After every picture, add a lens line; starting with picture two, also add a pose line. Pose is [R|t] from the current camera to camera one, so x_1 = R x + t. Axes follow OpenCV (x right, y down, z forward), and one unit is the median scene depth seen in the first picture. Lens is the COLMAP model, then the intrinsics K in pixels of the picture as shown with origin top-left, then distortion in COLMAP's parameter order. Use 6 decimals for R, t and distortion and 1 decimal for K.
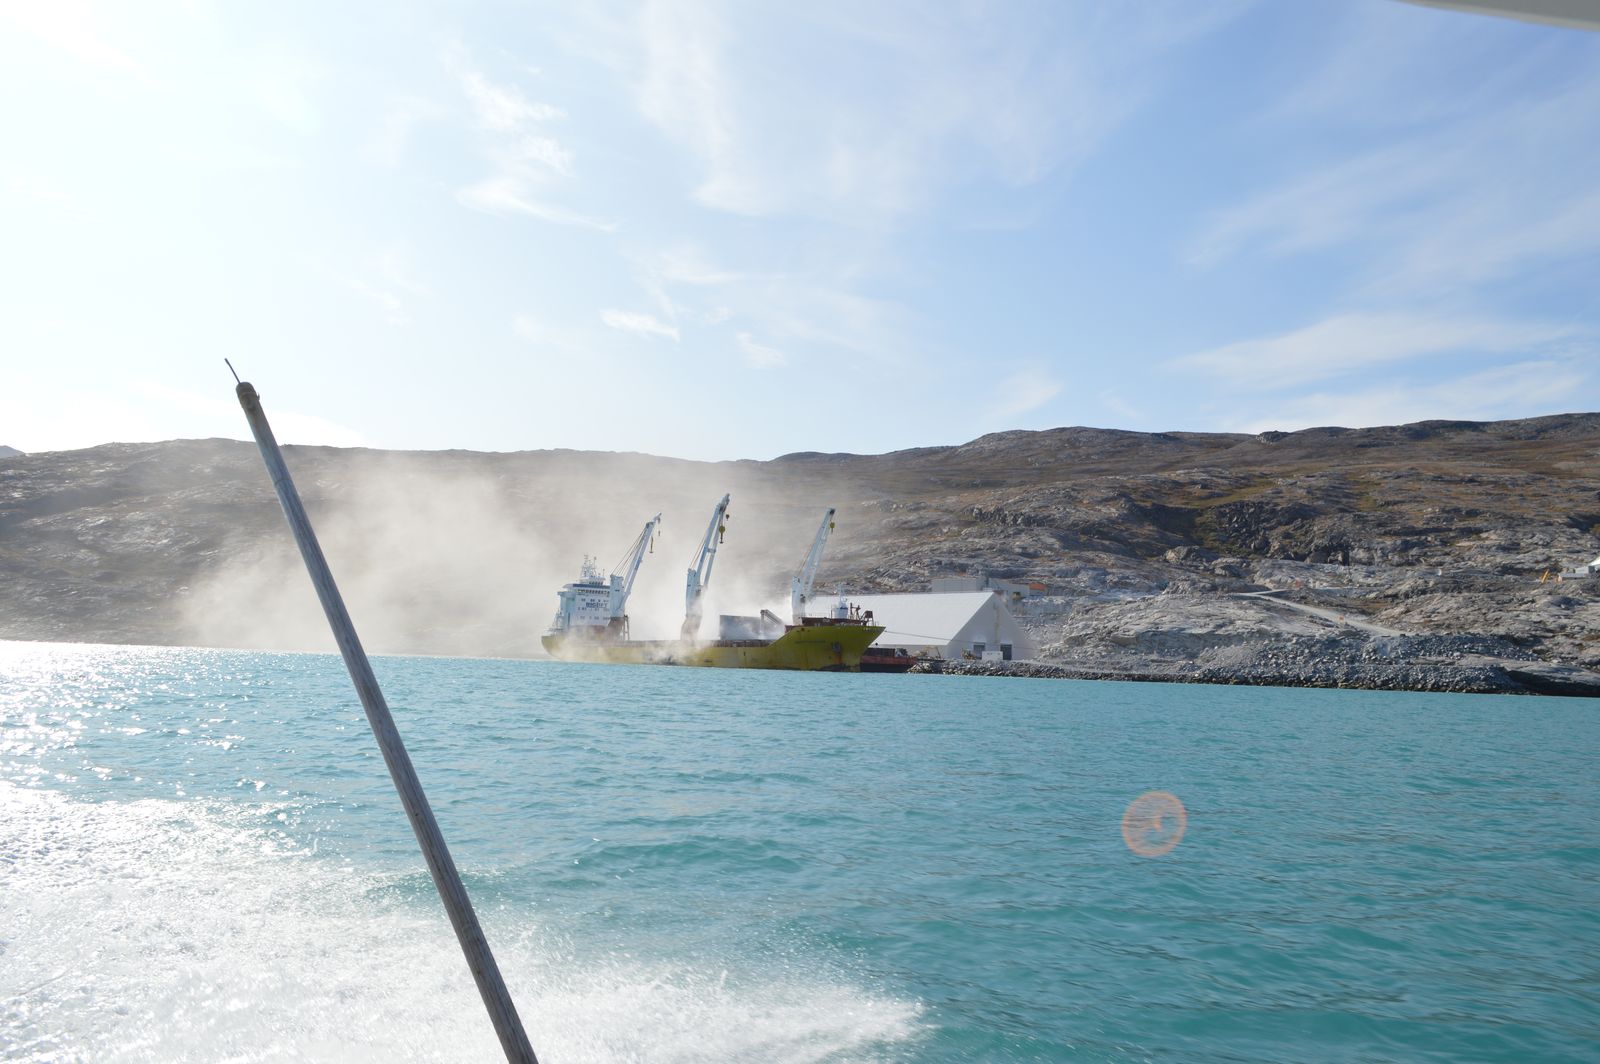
lens RADIAL K [[1286.4, 0, 801.3], [0, 1286.4, 544.2], [0, 0, 1]] dist [-0.016272, 0.011419]
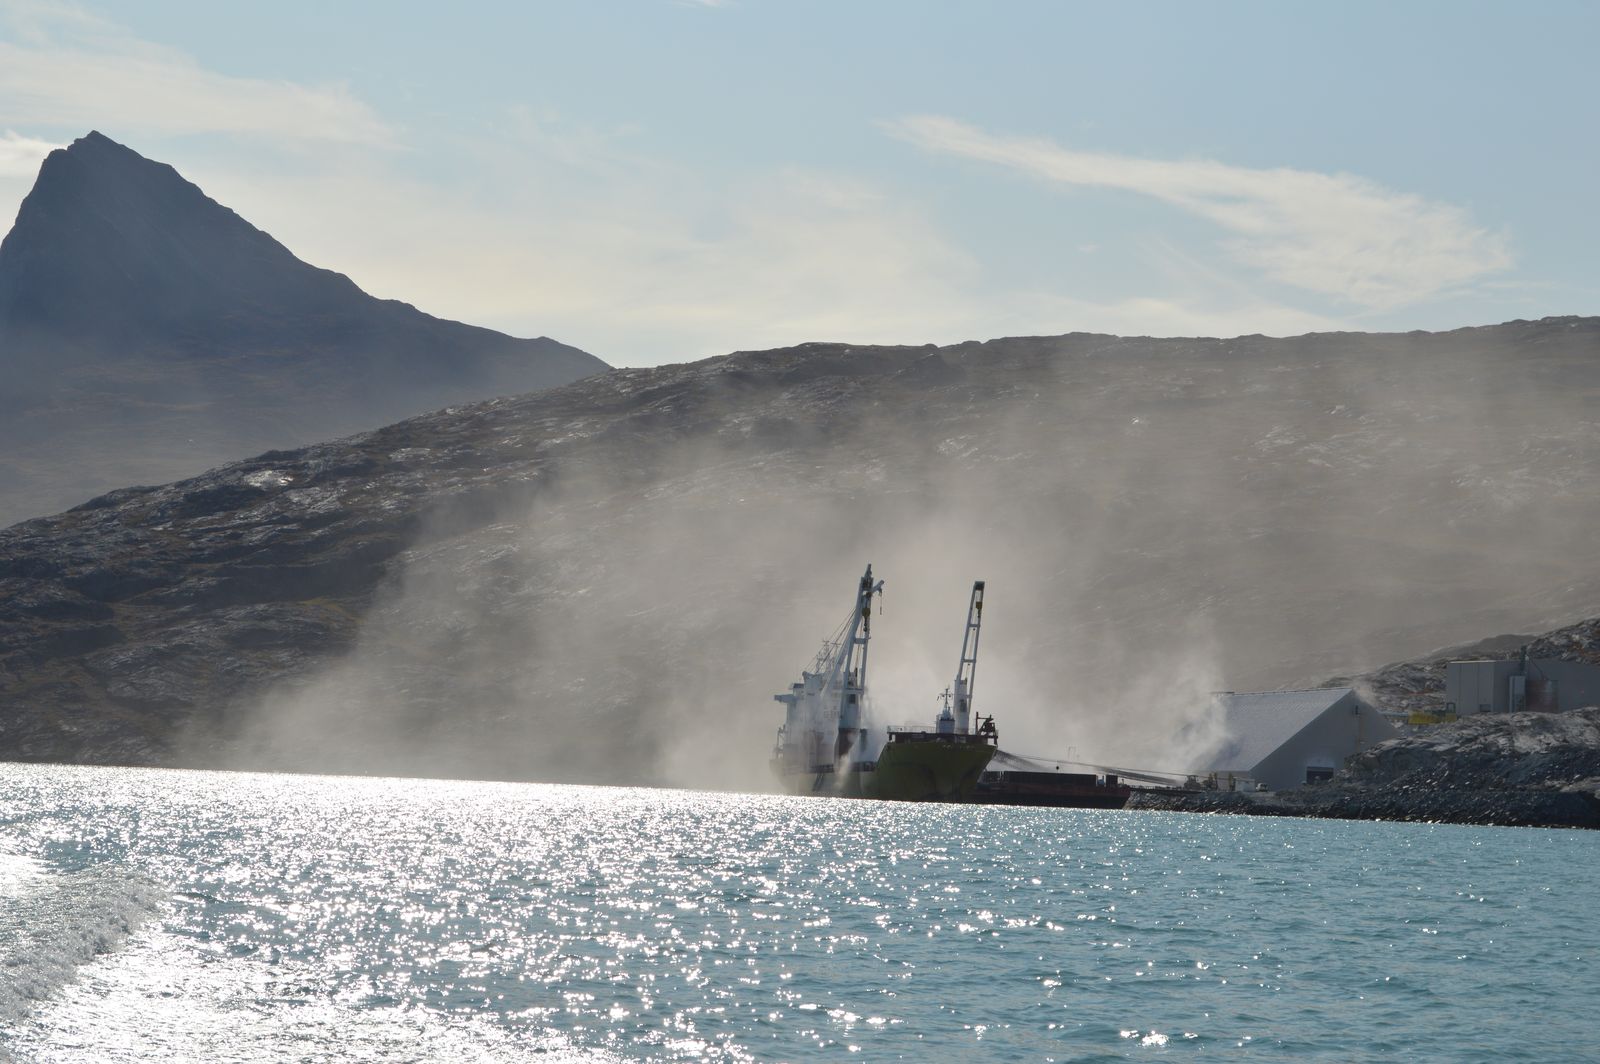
lens RADIAL K [[3748.2, 0, 800.0], [0, 3748.2, 532.0], [0, 0, 1]] dist [0.015832, -0.727383]
pose [[0.871296, -0.032051, -0.489709, 0.842208], [0.035289, 0.999374, -0.002621, -0.046776], [0.489487, -0.014998, 0.871882, -0.780063]]
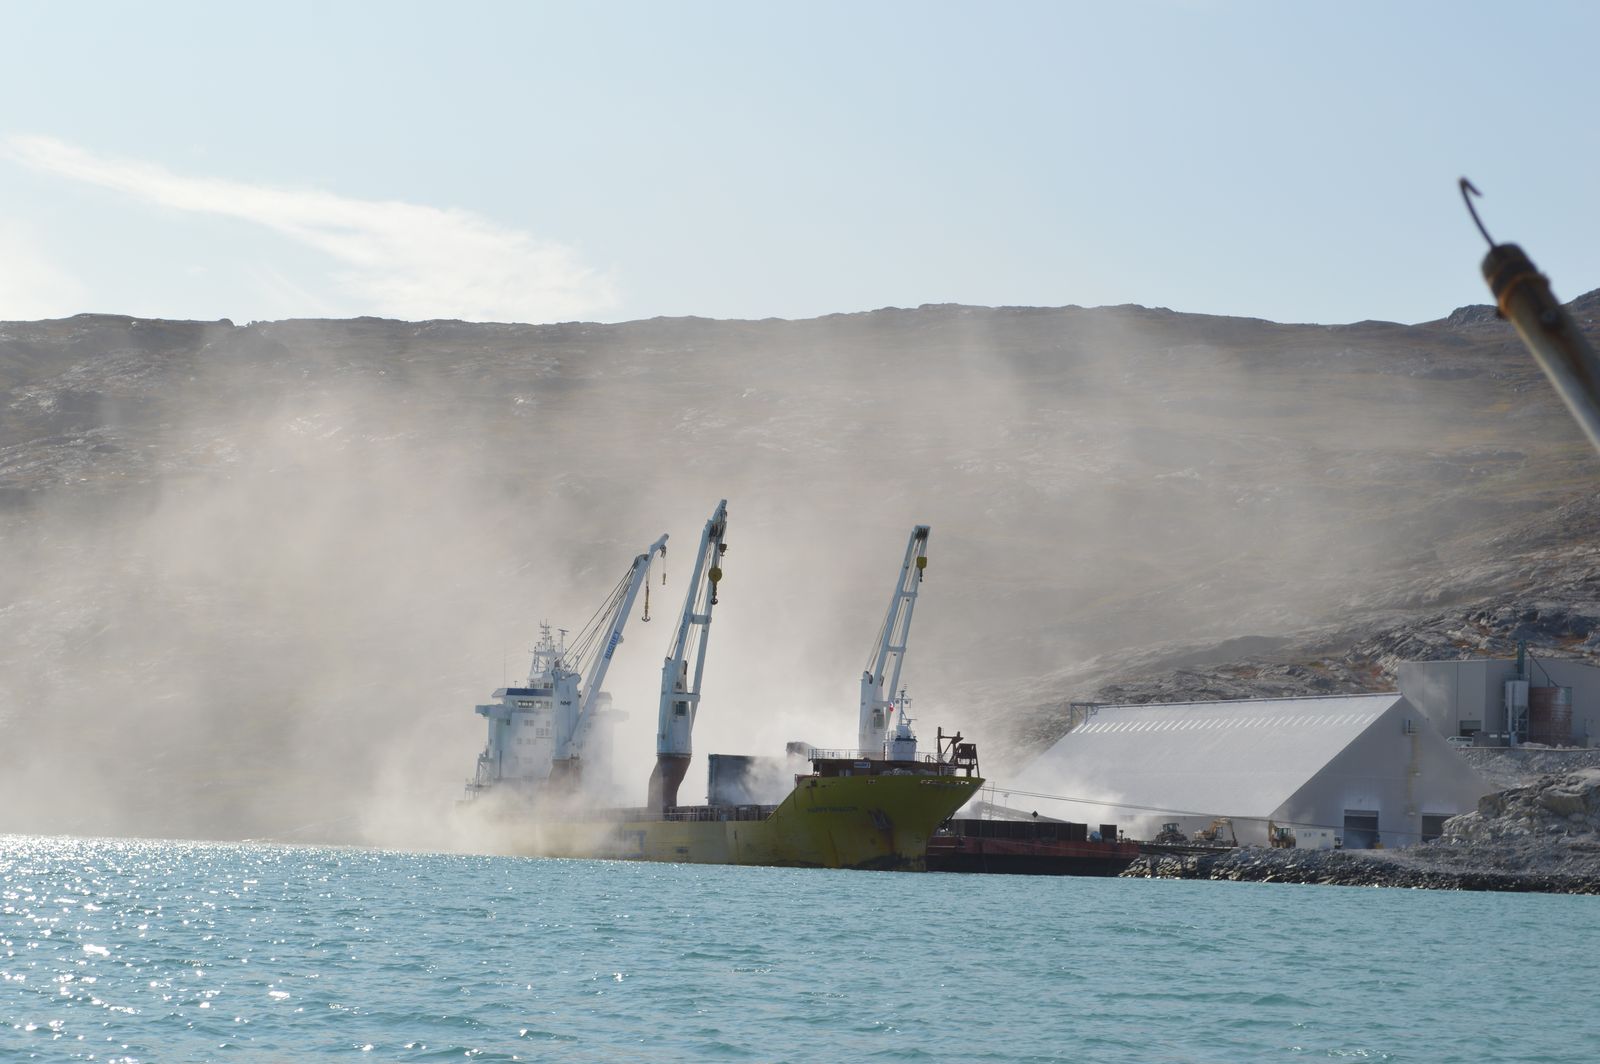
lens RADIAL K [[3748.2, 0, 800.0], [0, 3748.2, 532.0], [0, 0, 1]] dist [0.015832, -0.727383]
pose [[0.962598, -0.024090, -0.269859, 0.303398], [0.023785, 0.999707, -0.004398, -0.018110], [0.269886, -0.002185, 0.962890, -0.291395]]
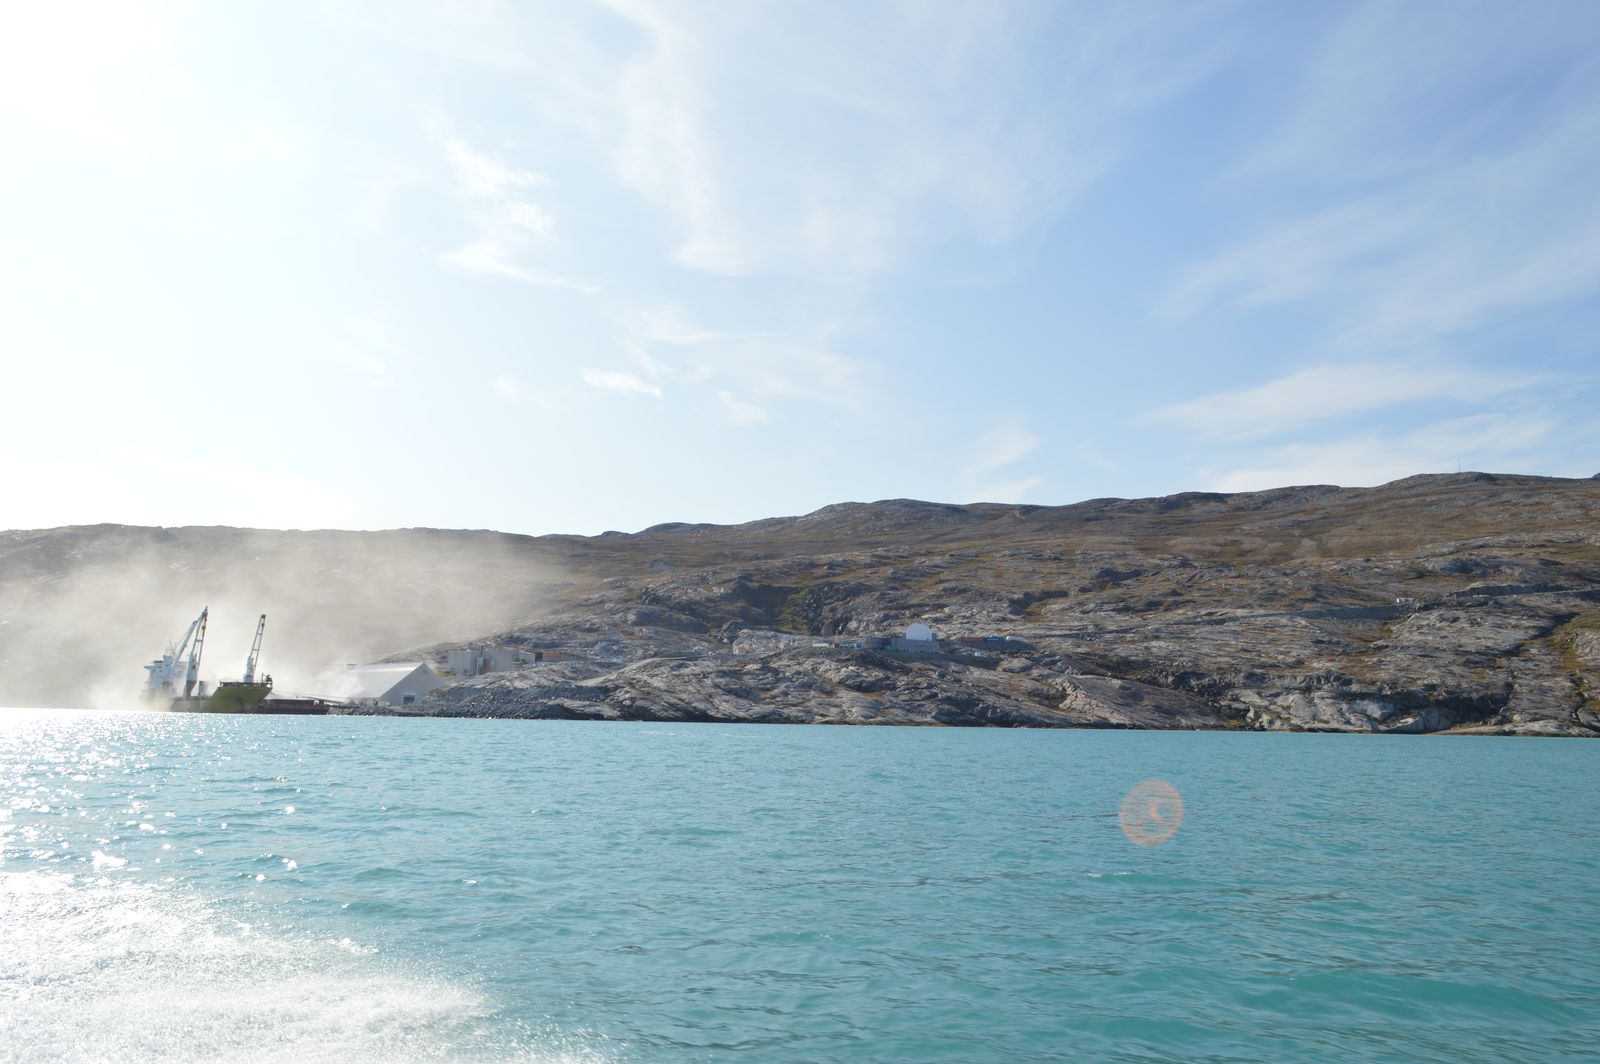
lens RADIAL K [[1278.4, 0, 800.0], [0, 1278.4, 532.0], [0, 0, 1]] dist [-0.005882, 0.002900]
pose [[0.999836, -0.013571, 0.011987, 0.593919], [0.014177, 0.998548, -0.051966, -0.033343], [-0.011265, 0.052127, 0.998577, -0.552194]]
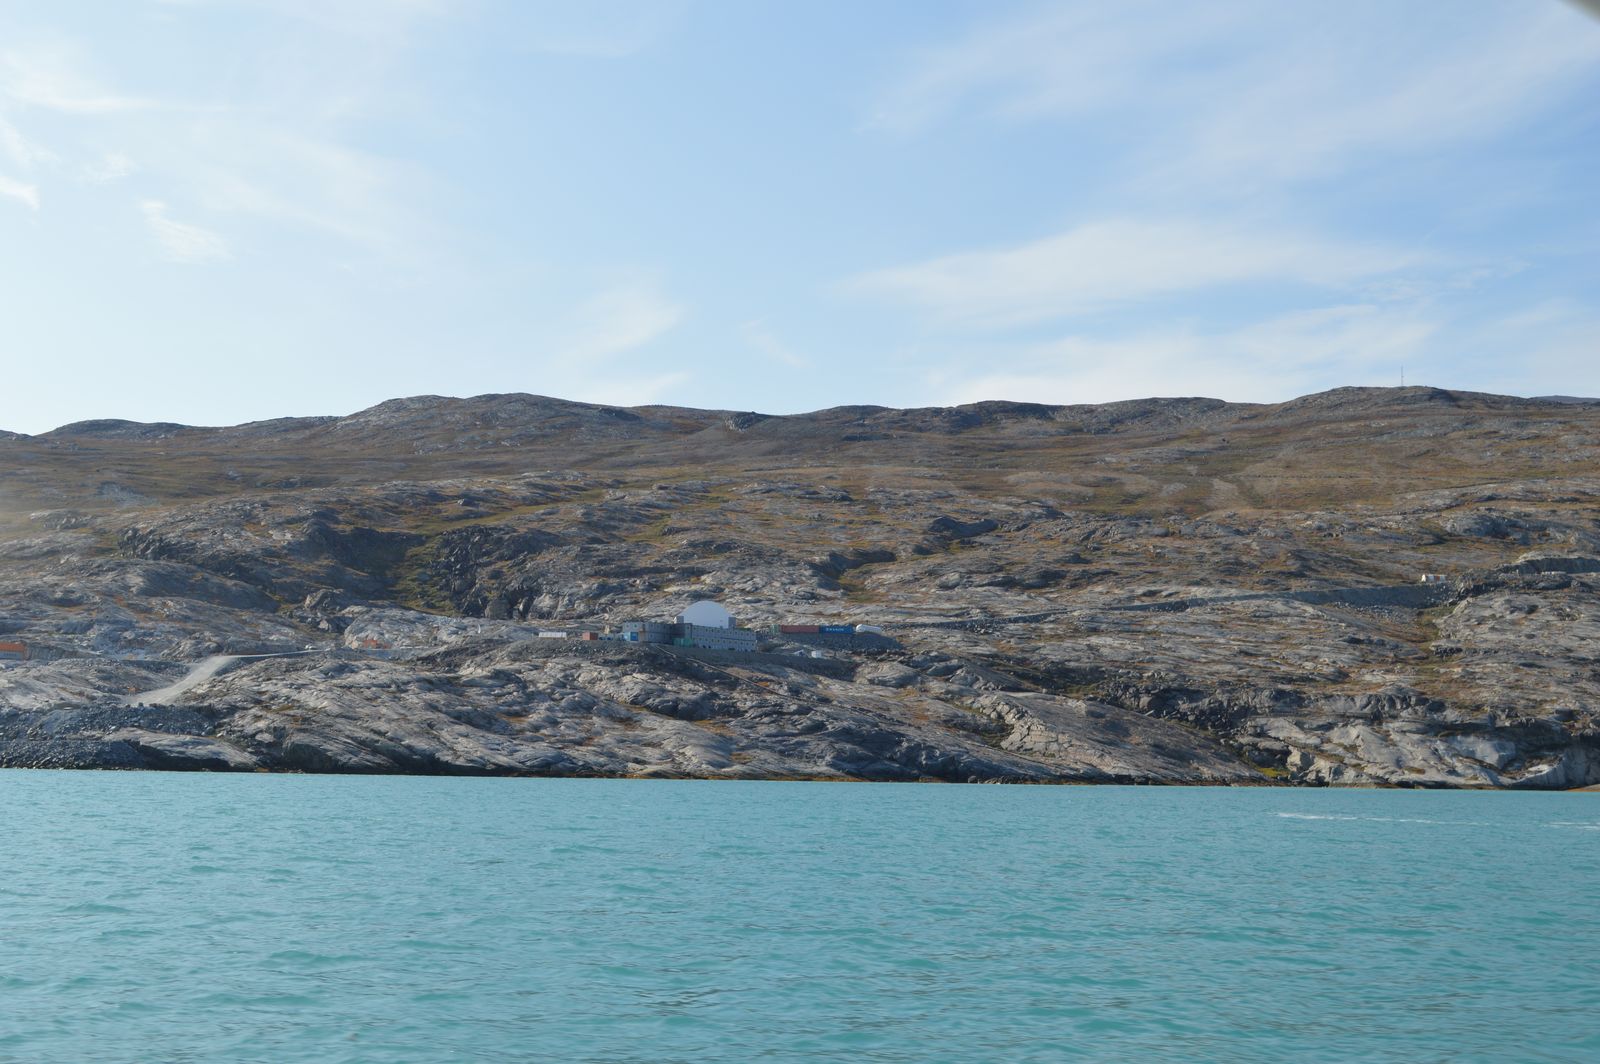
lens RADIAL K [[2103.7, 0, 800.0], [0, 2103.7, 532.0], [0, 0, 1]] dist [-0.026599, 0.017930]
pose [[0.967432, 0.011473, 0.252870, 0.431653], [-0.007777, 0.999848, -0.015612, -0.024933], [-0.253011, 0.013137, 0.967374, -0.407998]]
